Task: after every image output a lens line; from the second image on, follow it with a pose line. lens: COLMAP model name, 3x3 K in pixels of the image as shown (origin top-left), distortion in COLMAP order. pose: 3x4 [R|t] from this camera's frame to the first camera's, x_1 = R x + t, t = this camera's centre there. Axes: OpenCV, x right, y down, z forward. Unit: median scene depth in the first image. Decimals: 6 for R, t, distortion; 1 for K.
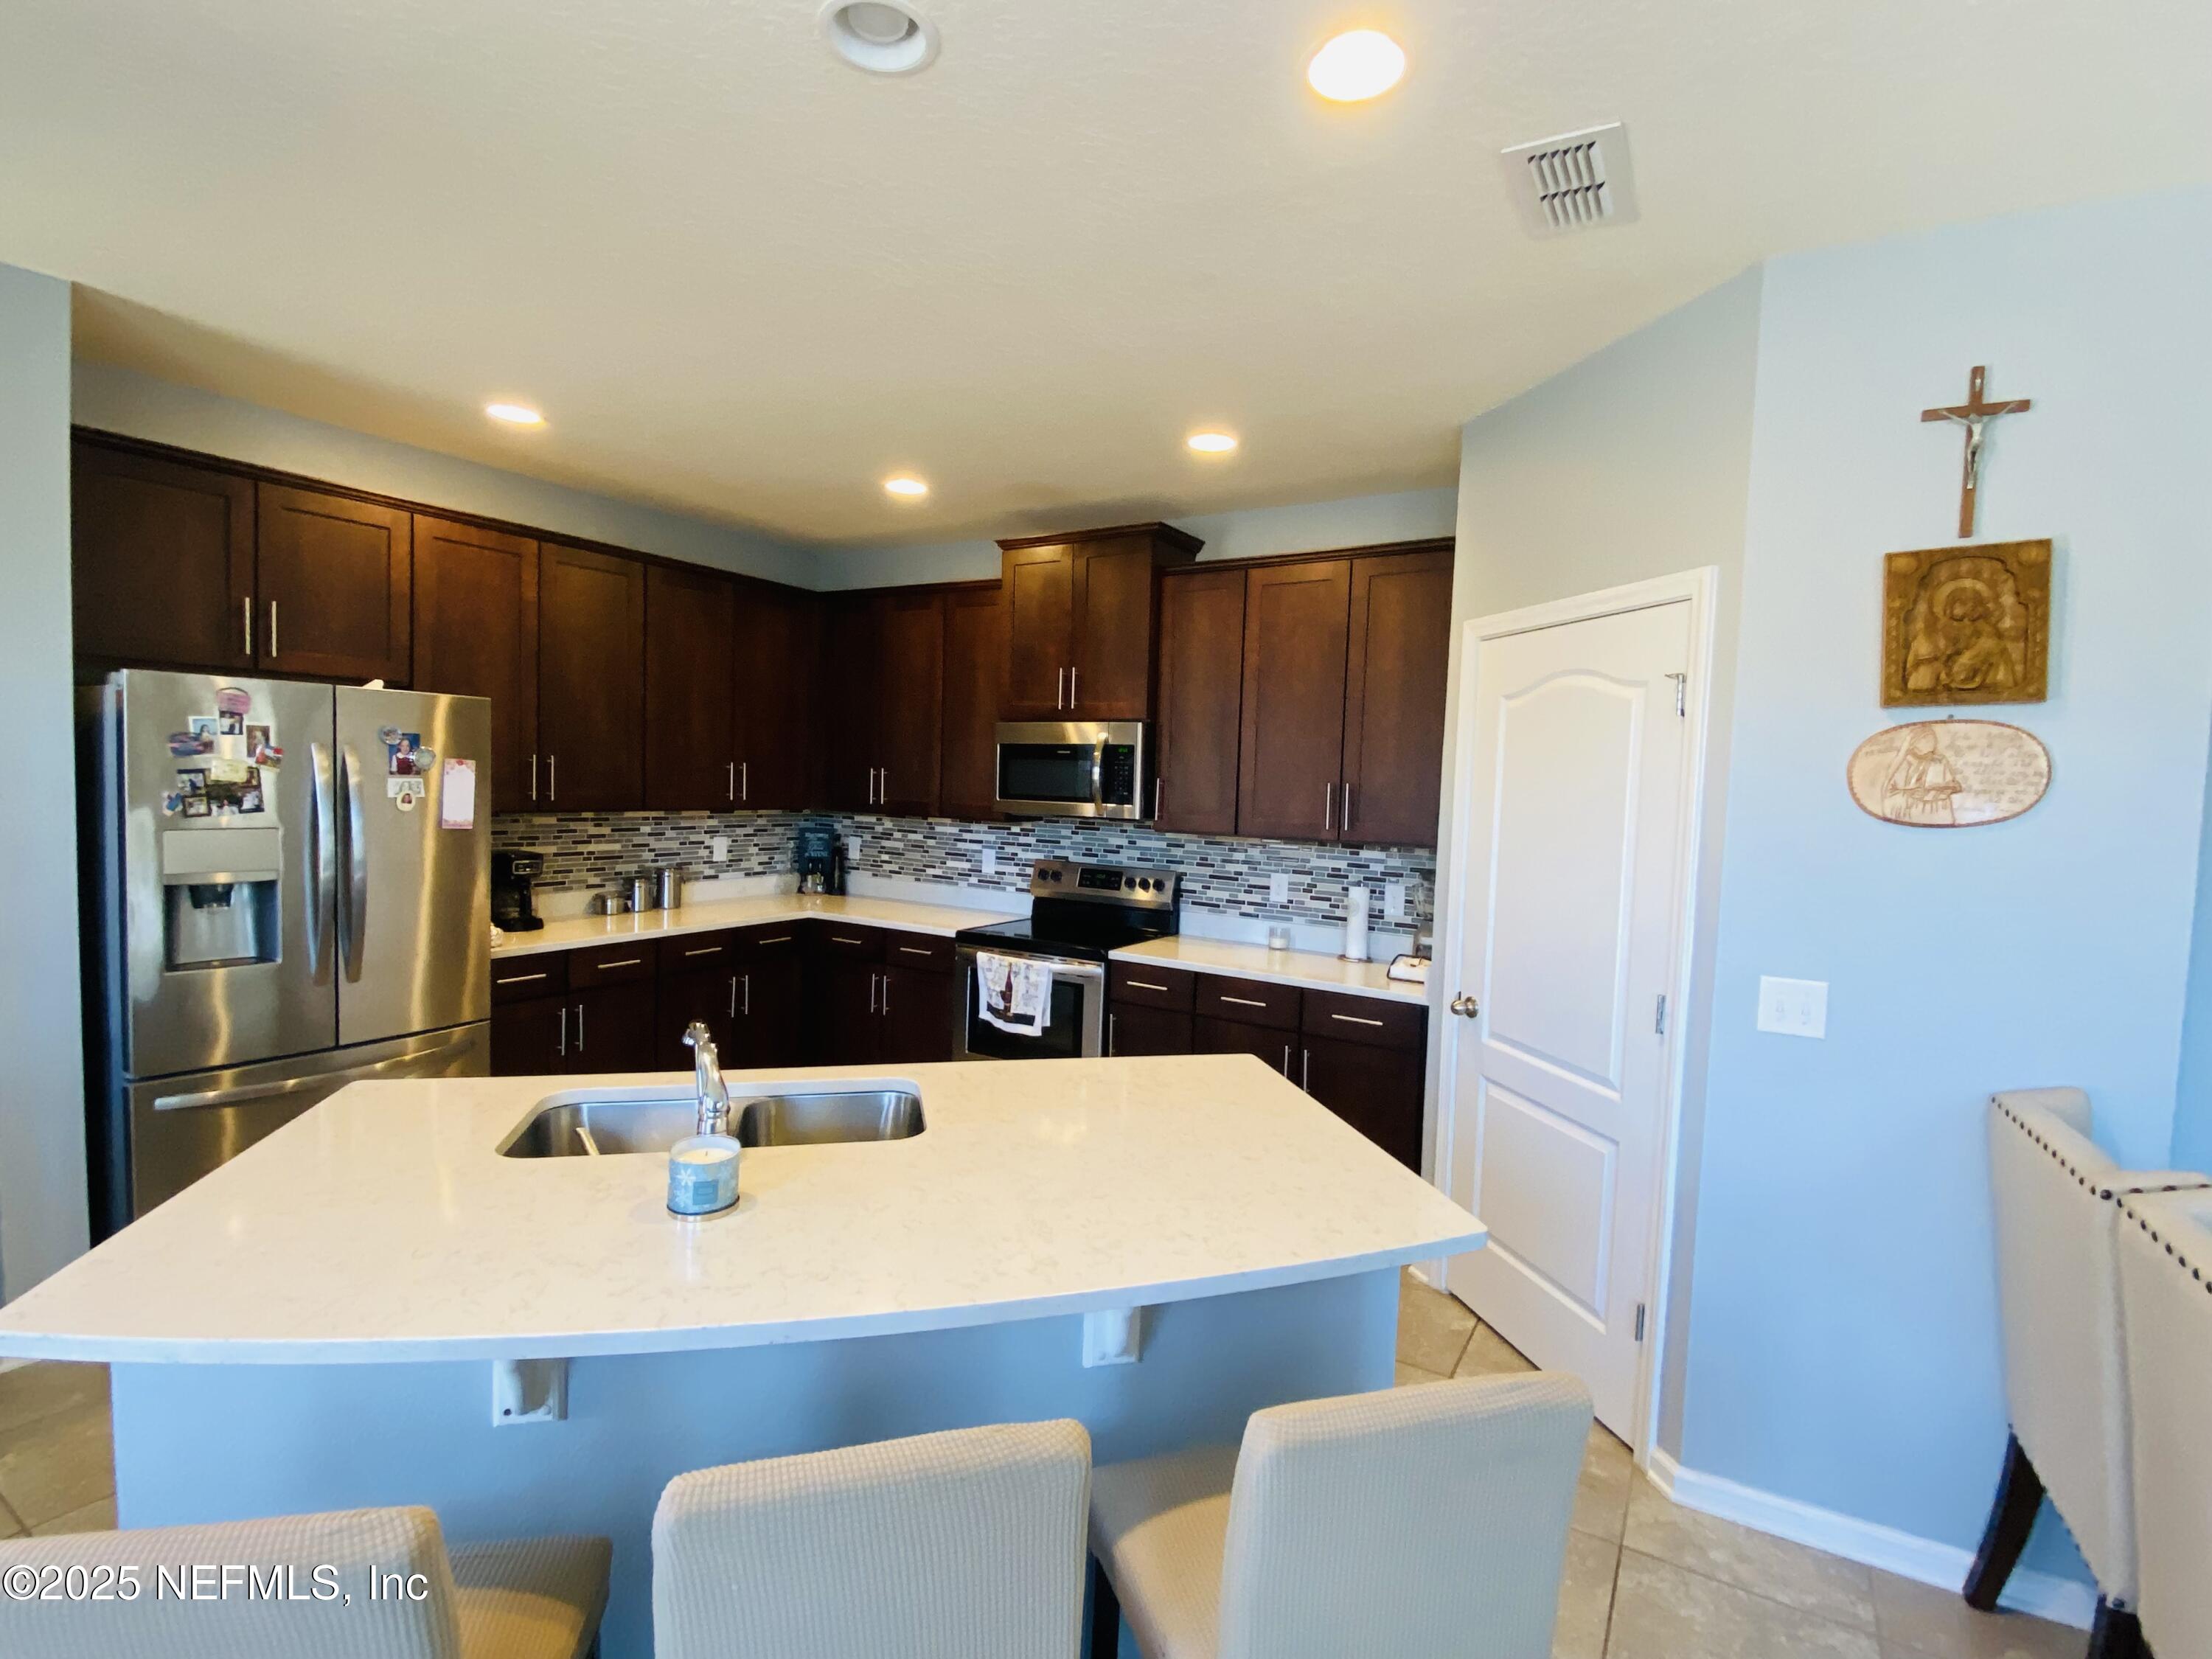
lens RADIAL K [[1039.3, 0, 1089.3], [0, 1039.3, 828.4], [0, 0, 1]] dist [0.076033, -0.061206]
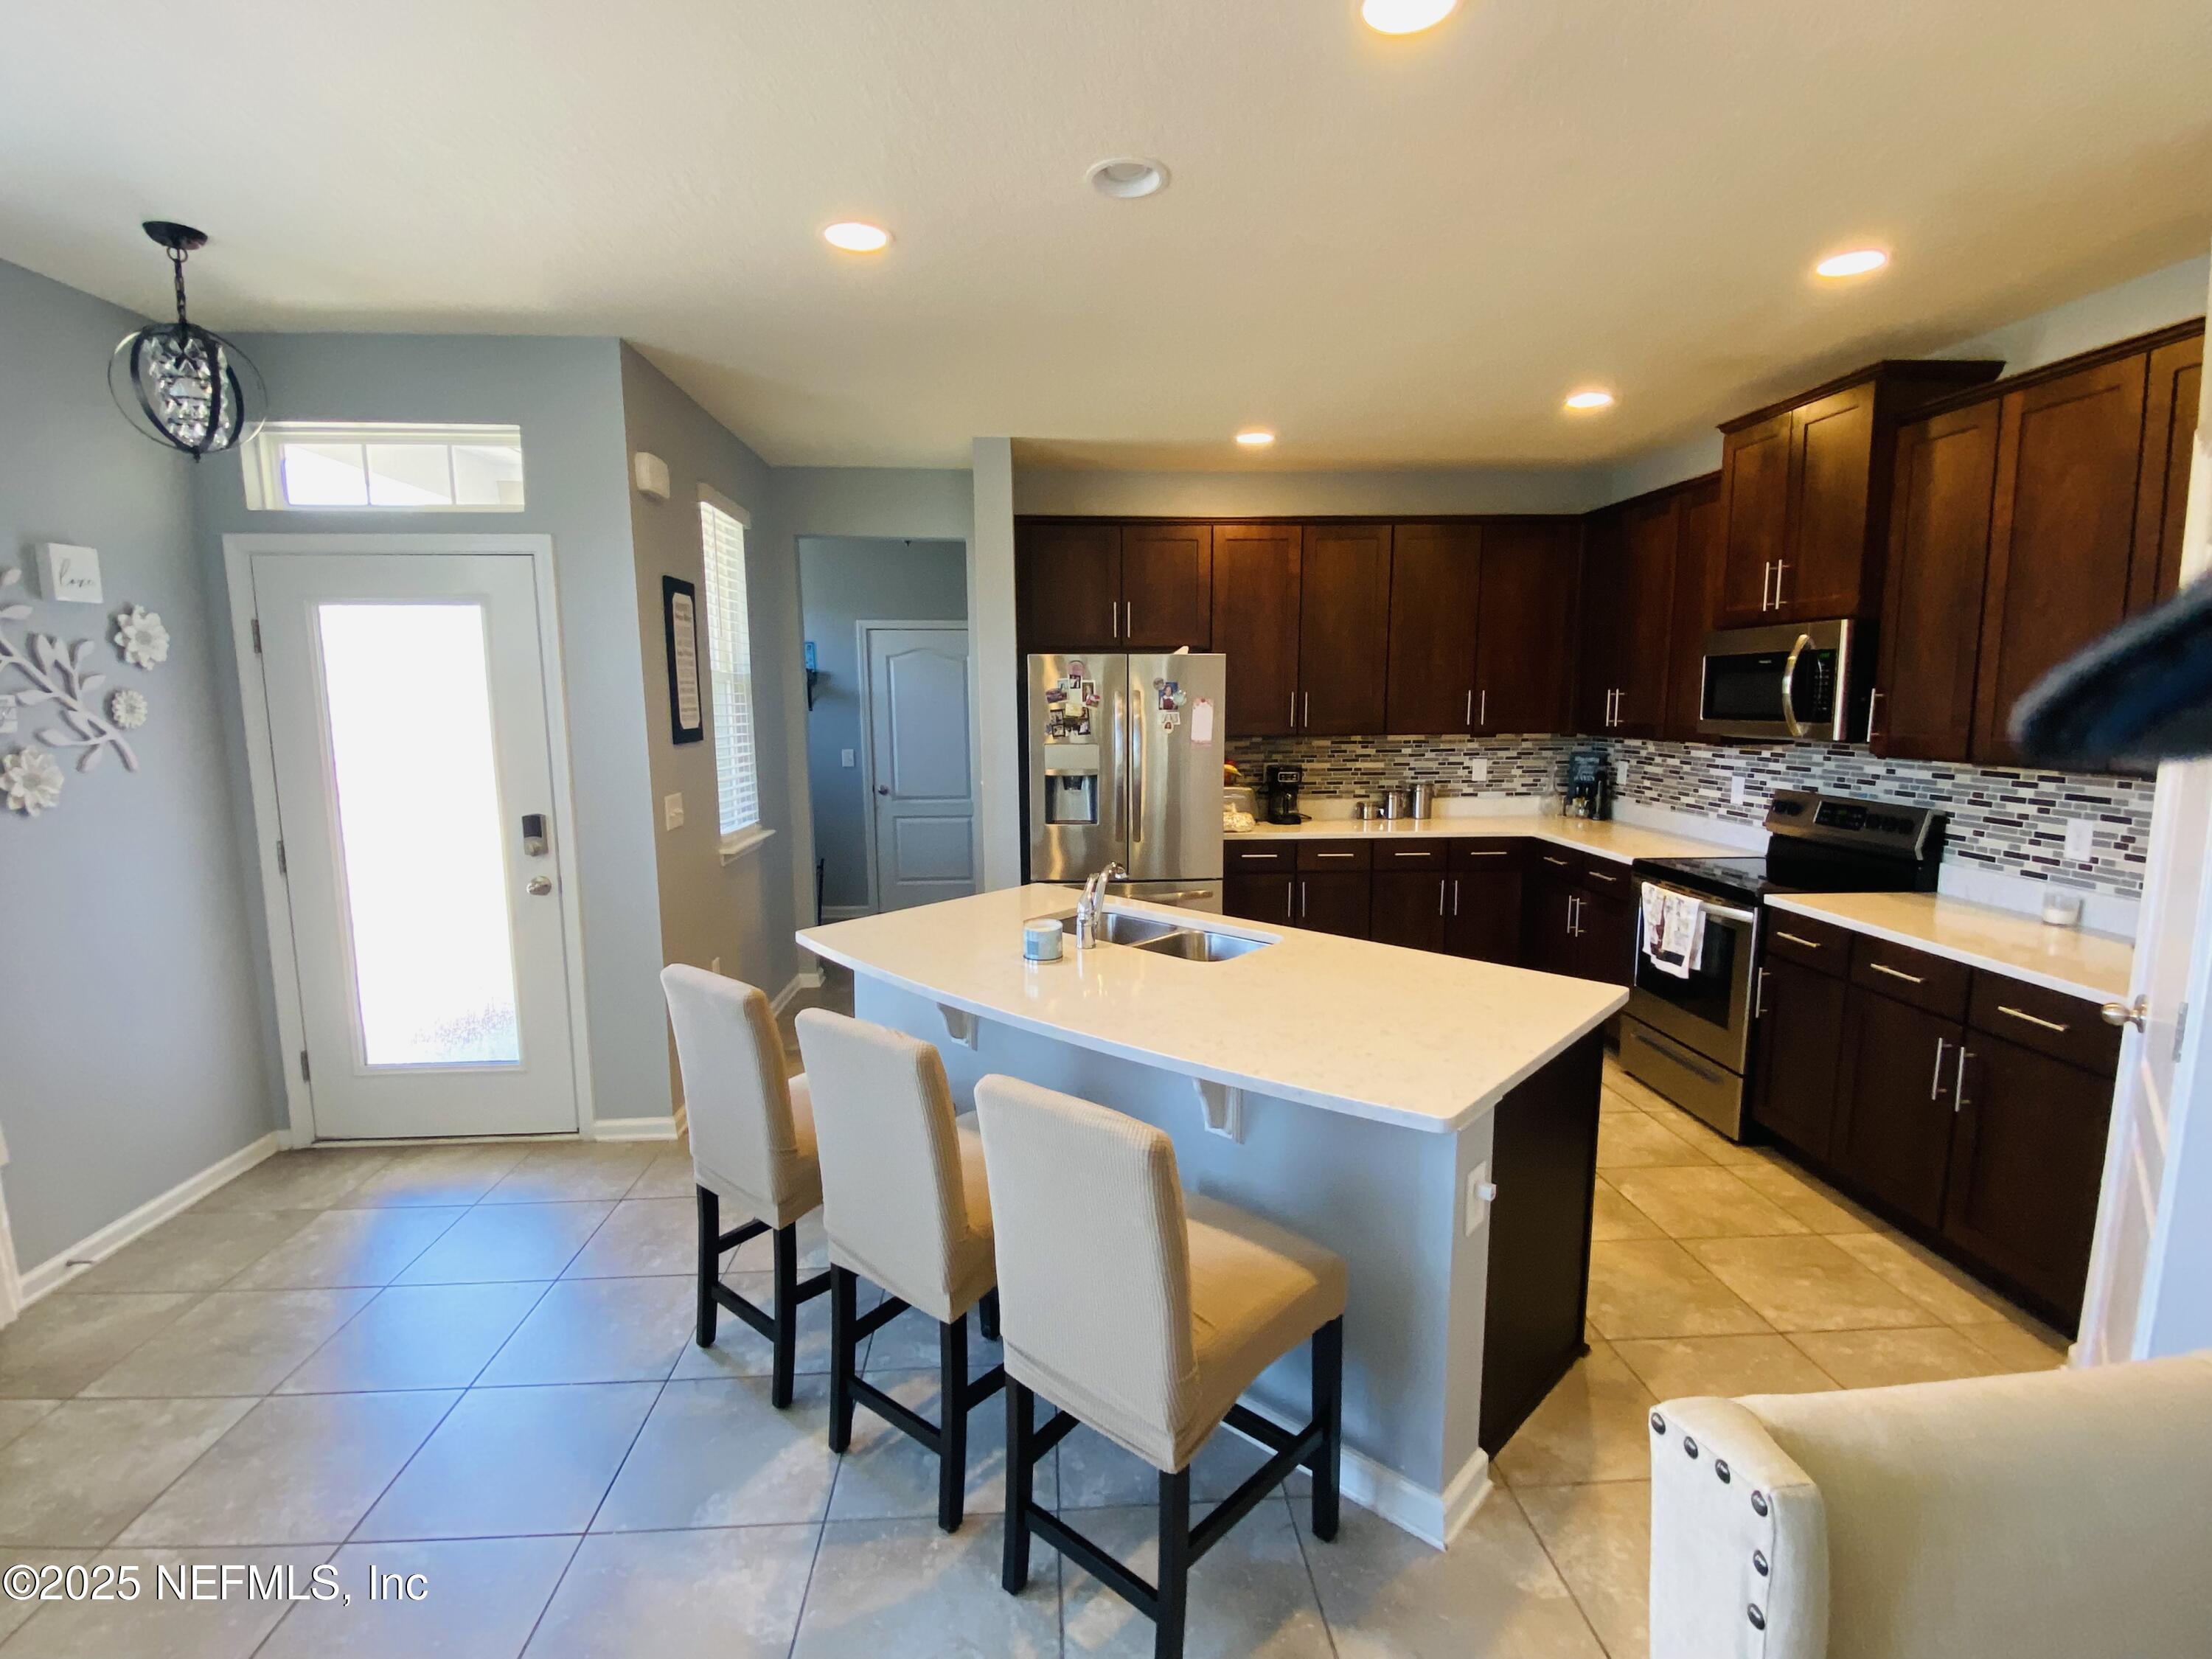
lens RADIAL K [[1039.3, 0, 1089.3], [0, 1039.3, 828.4], [0, 0, 1]] dist [0.076033, -0.061206]
pose [[0.557557, 0.070463, -0.827143, 0.376011], [-0.017197, 0.997158, 0.073355, 0.008020], [0.829960, -0.026675, 0.557184, 0.047056]]
